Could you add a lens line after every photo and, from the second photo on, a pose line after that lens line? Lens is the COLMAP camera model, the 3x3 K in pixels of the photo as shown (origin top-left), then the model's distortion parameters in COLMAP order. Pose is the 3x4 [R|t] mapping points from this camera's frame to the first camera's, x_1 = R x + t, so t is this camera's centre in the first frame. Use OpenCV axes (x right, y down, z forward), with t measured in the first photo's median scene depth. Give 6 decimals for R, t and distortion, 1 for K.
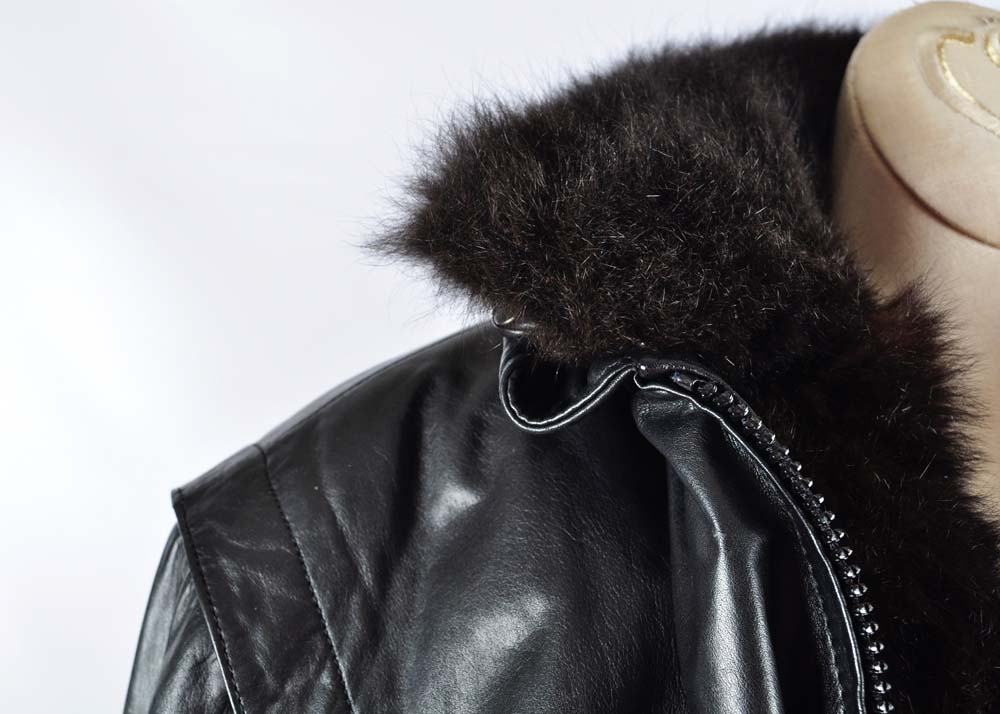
lens RADIAL K [[1356.1, 0, 498.9], [0, 1356.1, 359.5], [0, 0, 1]] dist [-0.058118, 0.000000]
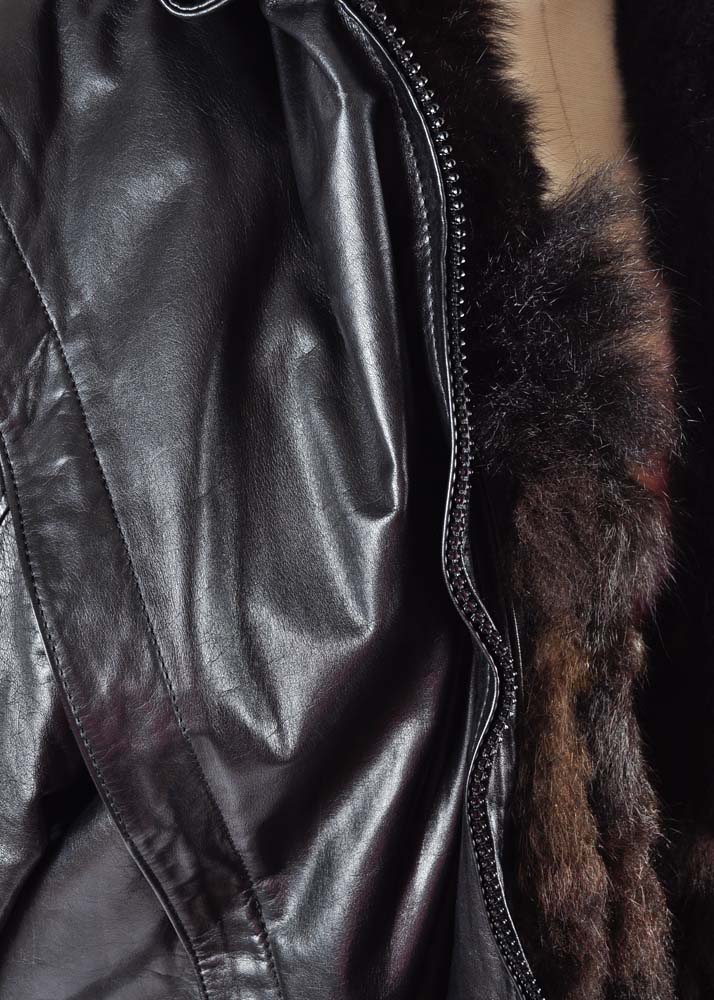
lens RADIAL K [[1356.1, 0, 361.7], [0, 1356.1, 501.2], [0, 0, 1]] dist [-0.058118, 0.000000]
pose [[0.953837, -0.065104, 0.293183, -0.198105], [-0.030900, 0.949765, 0.311435, 0.082122], [-0.298730, -0.306118, 0.903909, -0.274006]]
